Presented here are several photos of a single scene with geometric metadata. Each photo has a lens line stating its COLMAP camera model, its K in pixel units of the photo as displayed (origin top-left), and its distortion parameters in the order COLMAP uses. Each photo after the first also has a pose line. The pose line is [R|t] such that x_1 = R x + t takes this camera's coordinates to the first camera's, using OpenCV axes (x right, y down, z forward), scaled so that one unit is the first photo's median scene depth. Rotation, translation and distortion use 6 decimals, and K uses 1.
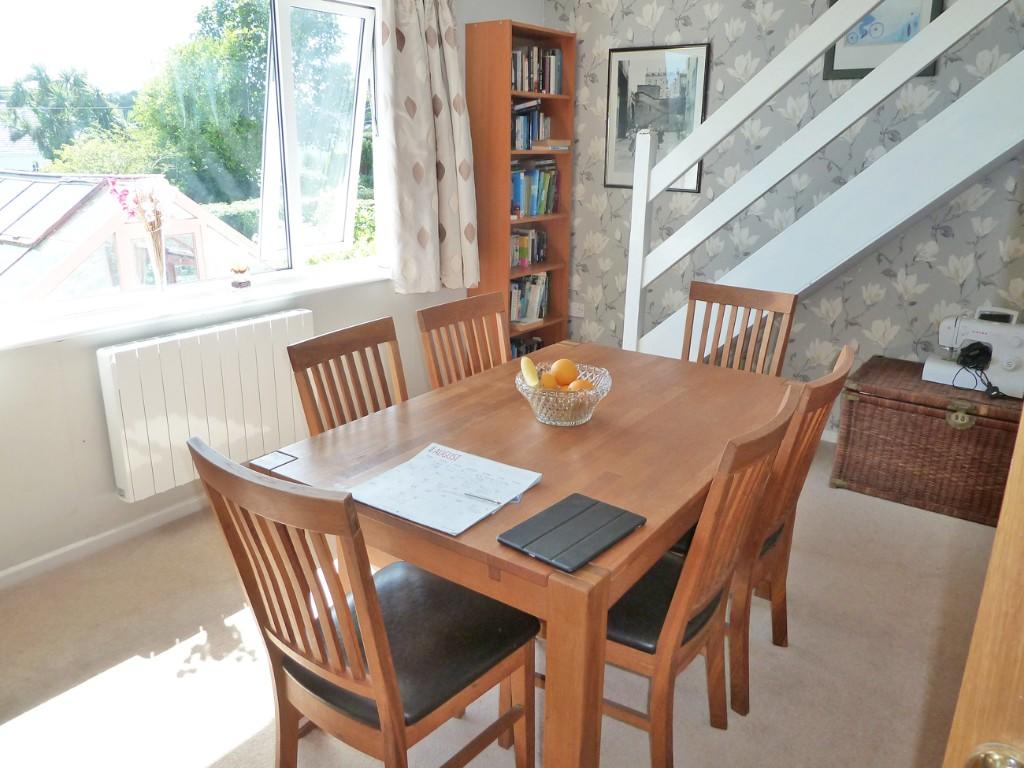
lens RADIAL K [[772.9, 0, 518.1], [0, 772.9, 381.9], [0, 0, 1]] dist [-0.039715, 0.019929]
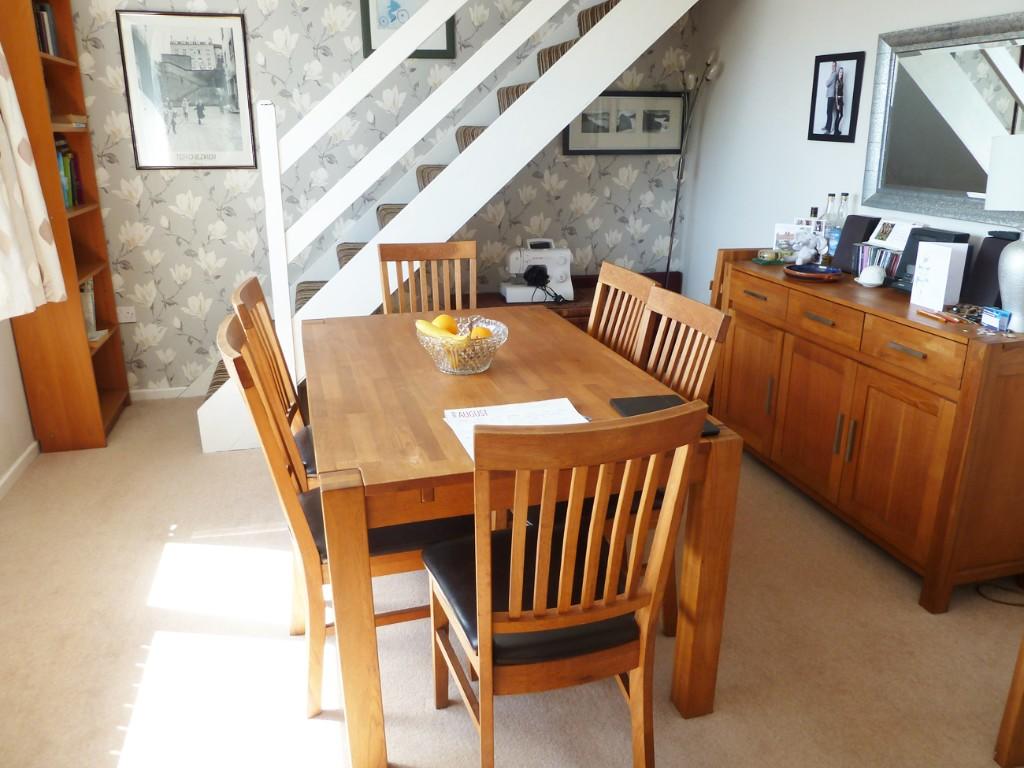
lens RADIAL K [[772.9, 0, 518.0], [0, 772.9, 379.8], [0, 0, 1]] dist [-0.039715, 0.019929]
pose [[0.623234, -0.246655, 0.742119, -0.347535], [0.239748, 0.963526, 0.118902, -0.022461], [-0.744379, 0.103818, 0.659637, 0.134390]]
